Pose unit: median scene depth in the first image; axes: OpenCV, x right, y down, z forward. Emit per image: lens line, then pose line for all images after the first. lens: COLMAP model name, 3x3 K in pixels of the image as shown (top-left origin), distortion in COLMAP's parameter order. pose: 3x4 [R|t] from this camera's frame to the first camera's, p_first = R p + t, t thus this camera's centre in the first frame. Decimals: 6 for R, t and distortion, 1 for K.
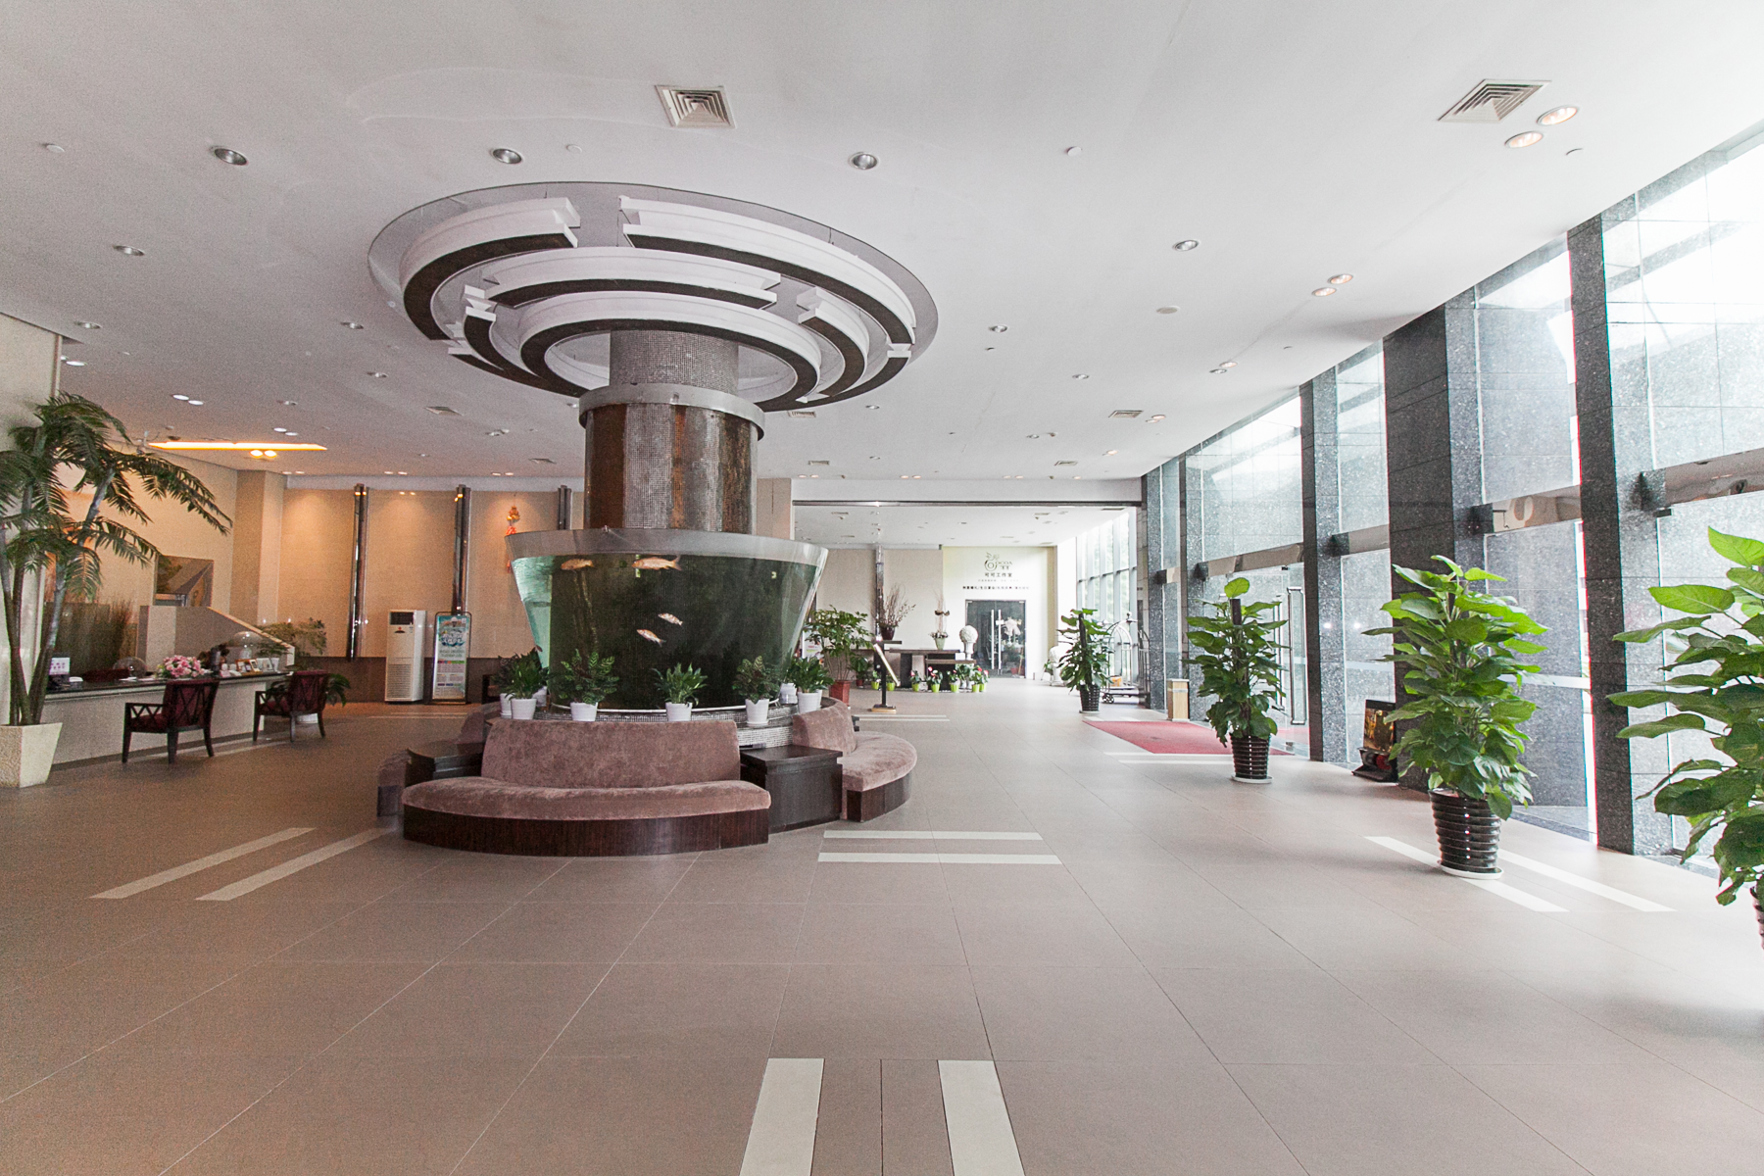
lens RADIAL K [[797.6, 0, 875.8], [0, 797.6, 581.8], [0, 0, 1]] dist [0.015539, -0.016538]
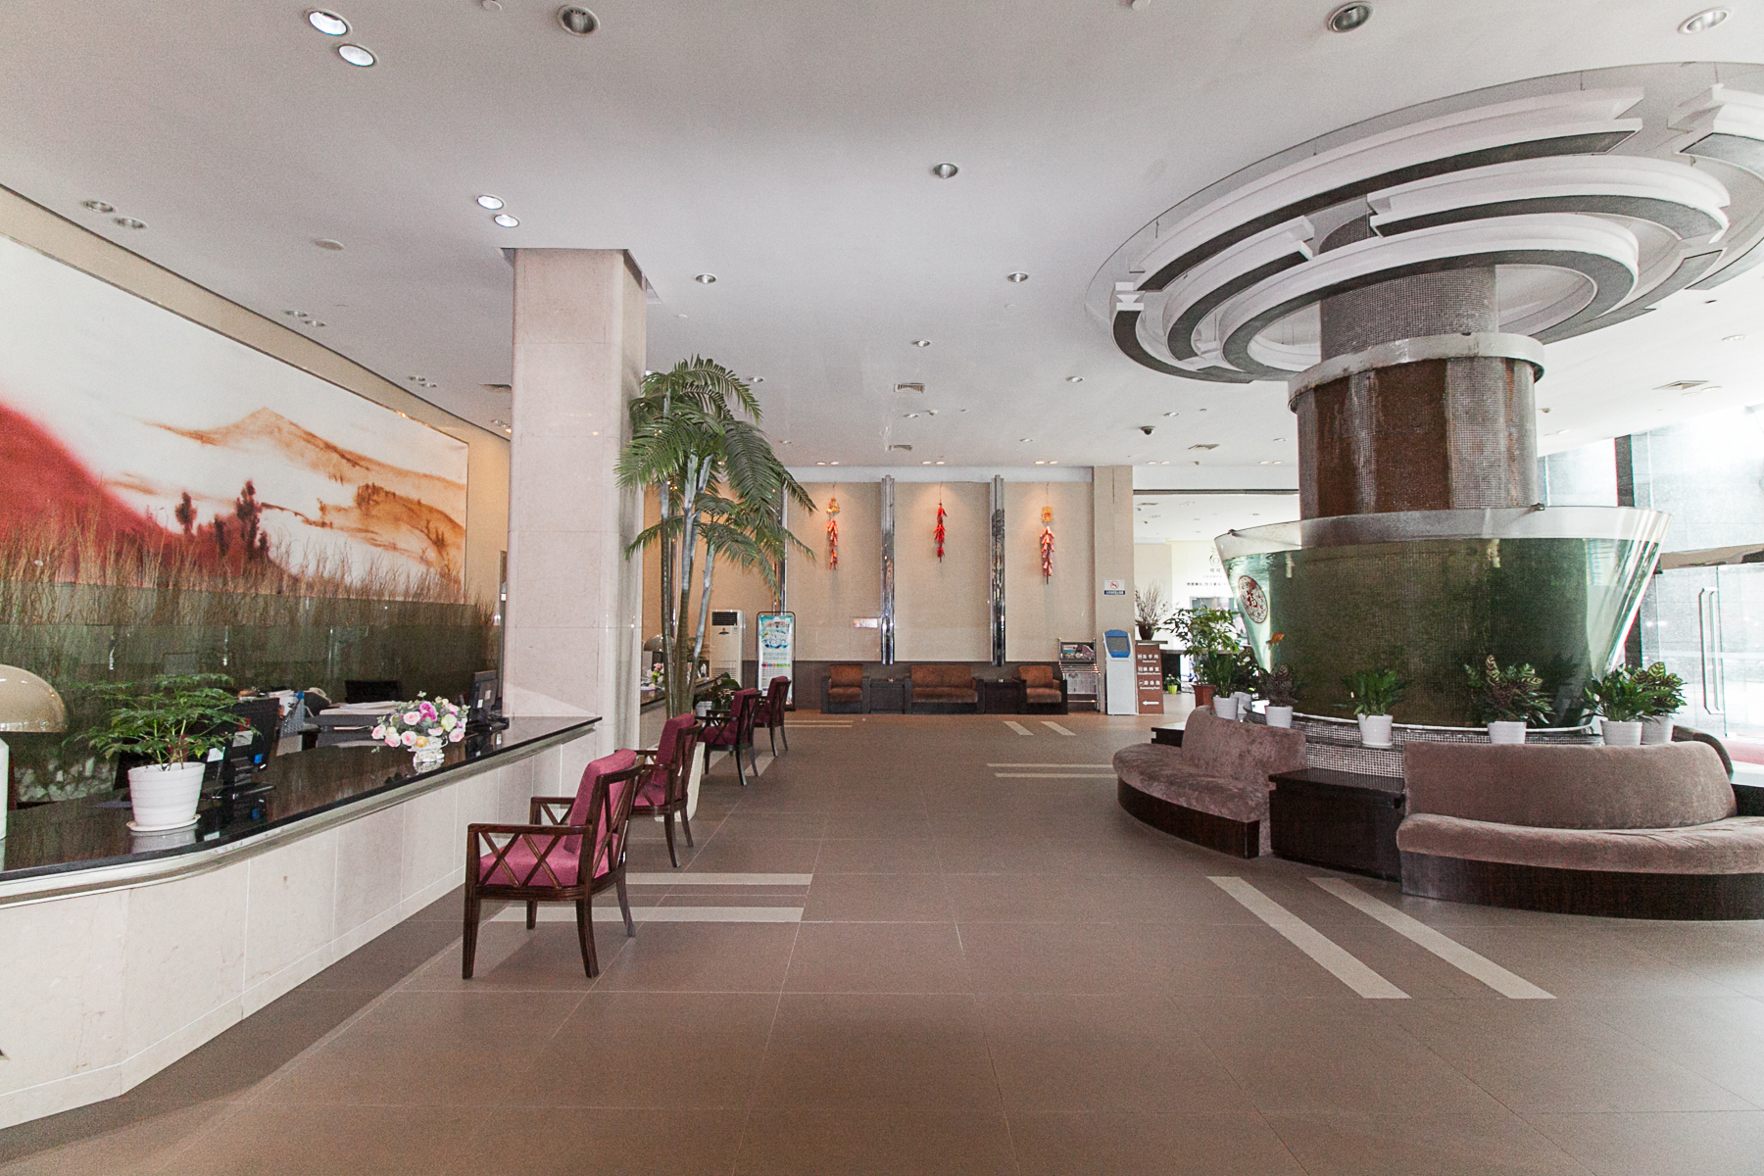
lens RADIAL K [[797.6, 0, 875.8], [0, 797.6, 581.8], [0, 0, 1]] dist [0.015539, -0.016538]
pose [[0.999973, -0.005177, -0.005277, -0.418884], [0.005186, 0.999985, 0.001798, 0.002272], [0.005268, -0.001825, 0.999984, 0.075615]]
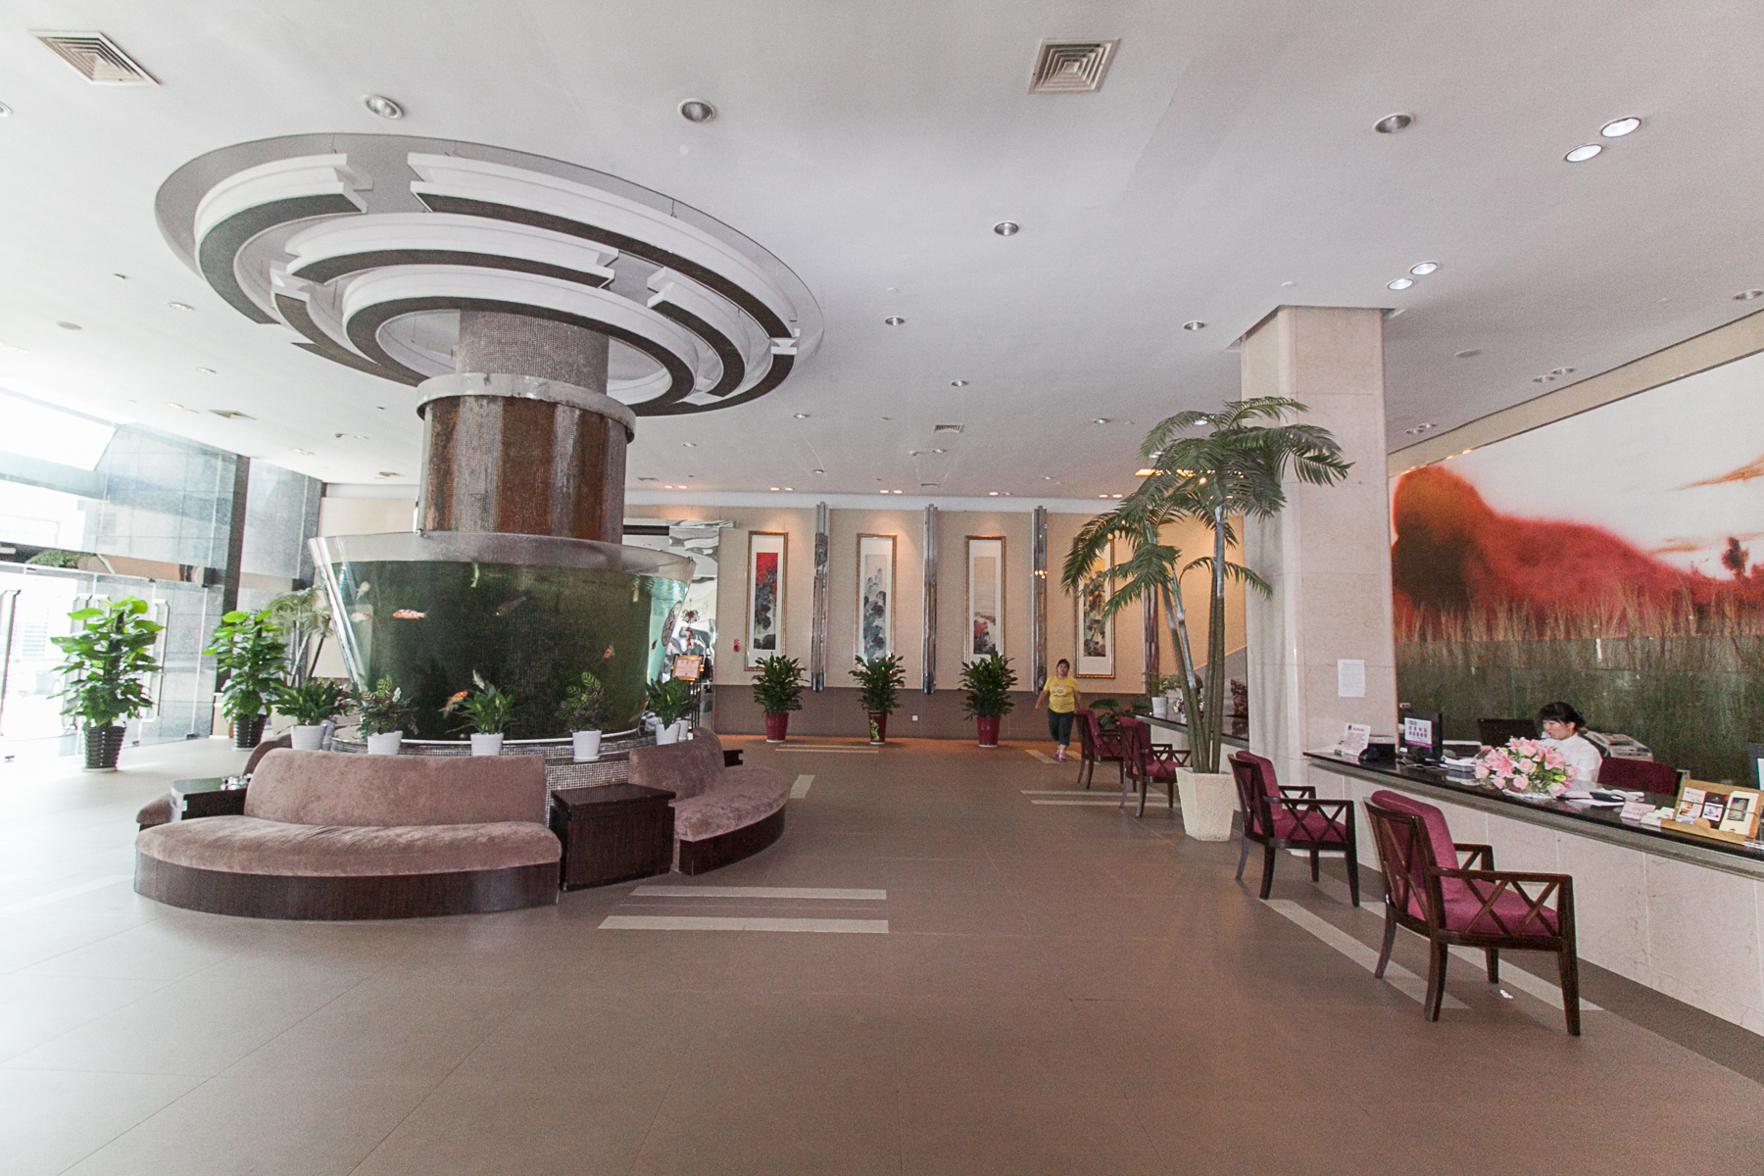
lens RADIAL K [[797.6, 0, 875.8], [0, 797.6, 581.8], [0, 0, 1]] dist [0.015539, -0.016538]
pose [[-0.999512, -0.030527, 0.006580, -0.339581], [-0.031162, 0.988678, -0.146778, 0.054134], [-0.002025, -0.146912, -0.989148, 0.946657]]
